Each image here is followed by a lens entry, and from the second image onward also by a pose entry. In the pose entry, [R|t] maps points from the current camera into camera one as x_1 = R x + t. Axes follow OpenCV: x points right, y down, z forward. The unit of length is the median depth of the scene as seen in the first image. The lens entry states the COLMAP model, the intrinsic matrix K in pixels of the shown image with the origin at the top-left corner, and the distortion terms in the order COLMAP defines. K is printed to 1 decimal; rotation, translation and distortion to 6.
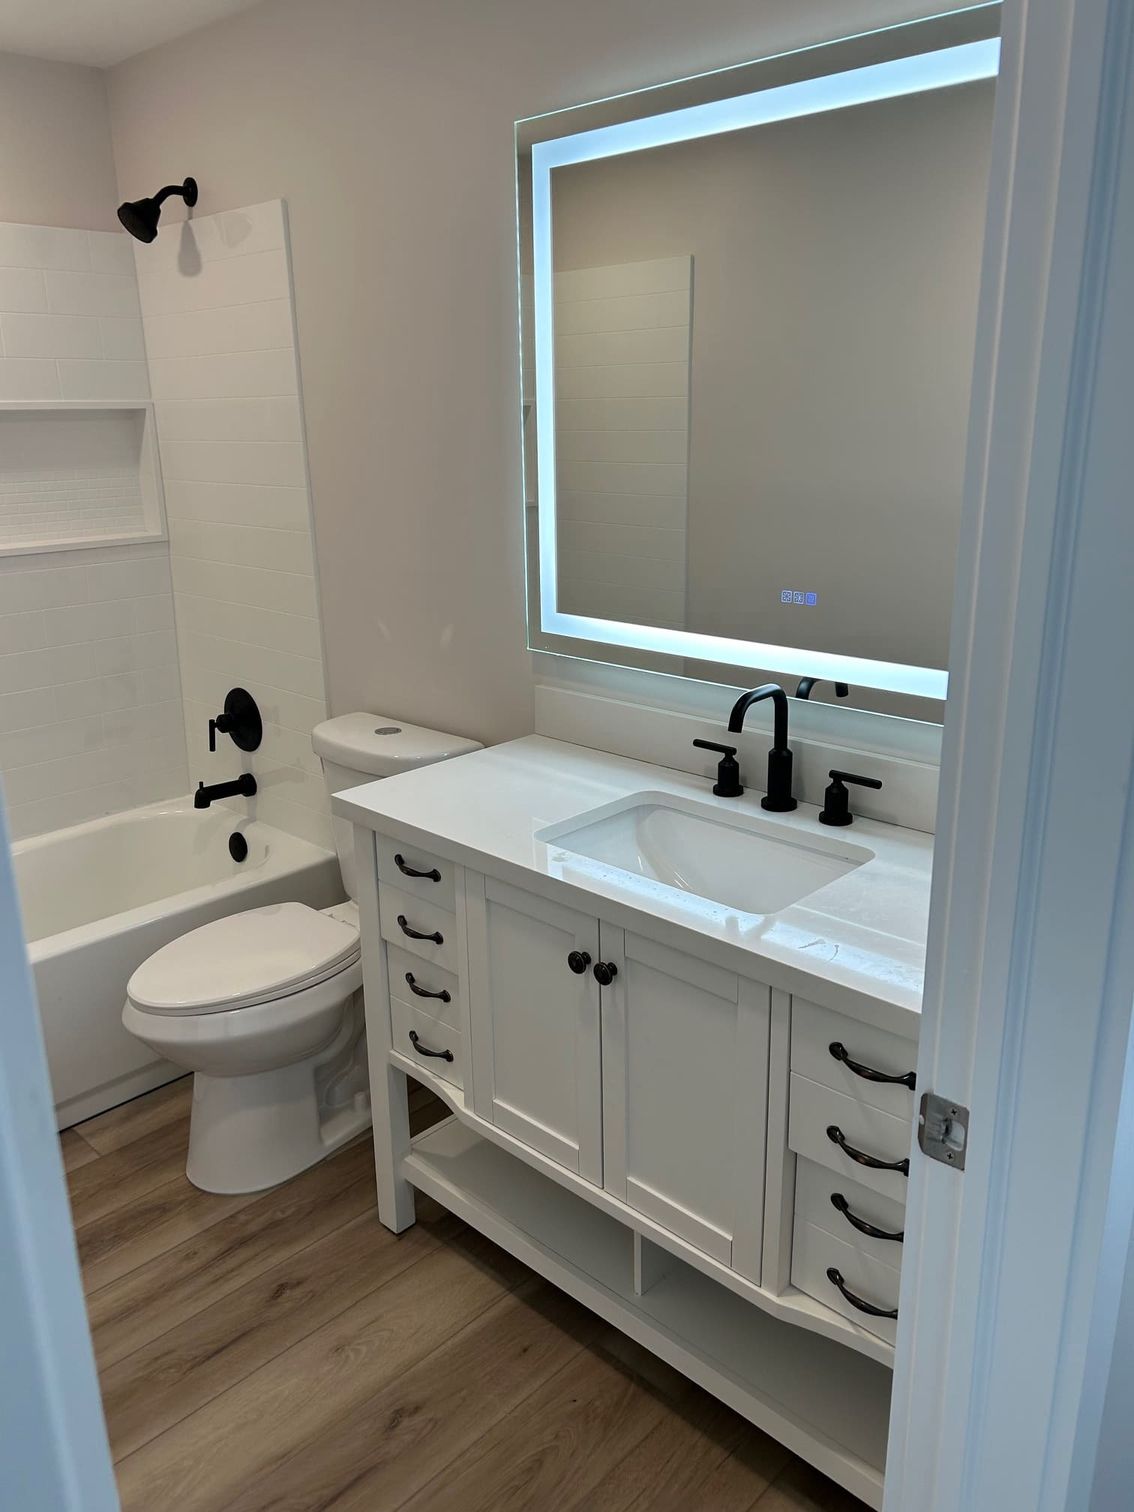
lens RADIAL K [[1133.6, 0, 567.0], [0, 1133.6, 756.0], [0, 0, 1]] dist [0.036905, -0.038549]
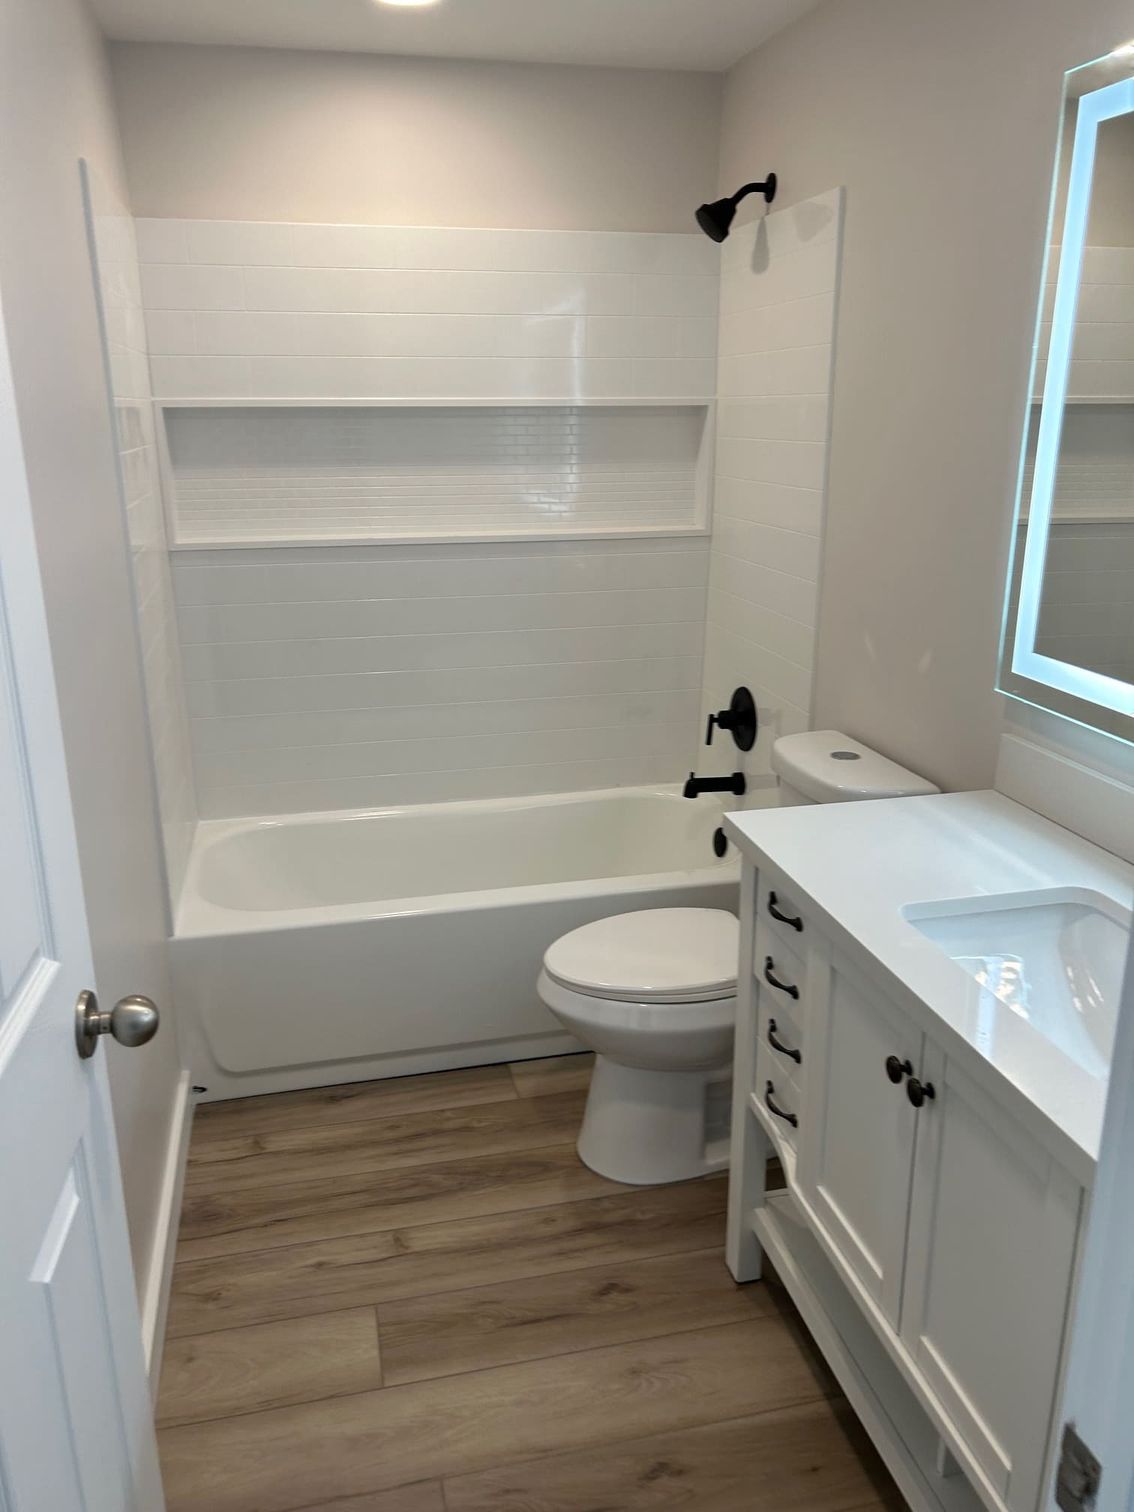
lens RADIAL K [[1133.6, 0, 567.0], [0, 1133.6, 756.0], [0, 0, 1]] dist [0.036905, -0.038549]
pose [[0.837388, 0.168728, -0.519915, 0.150024], [-0.164676, 0.984847, 0.054382, -0.039193], [0.521213, 0.040079, 0.852485, 0.100580]]
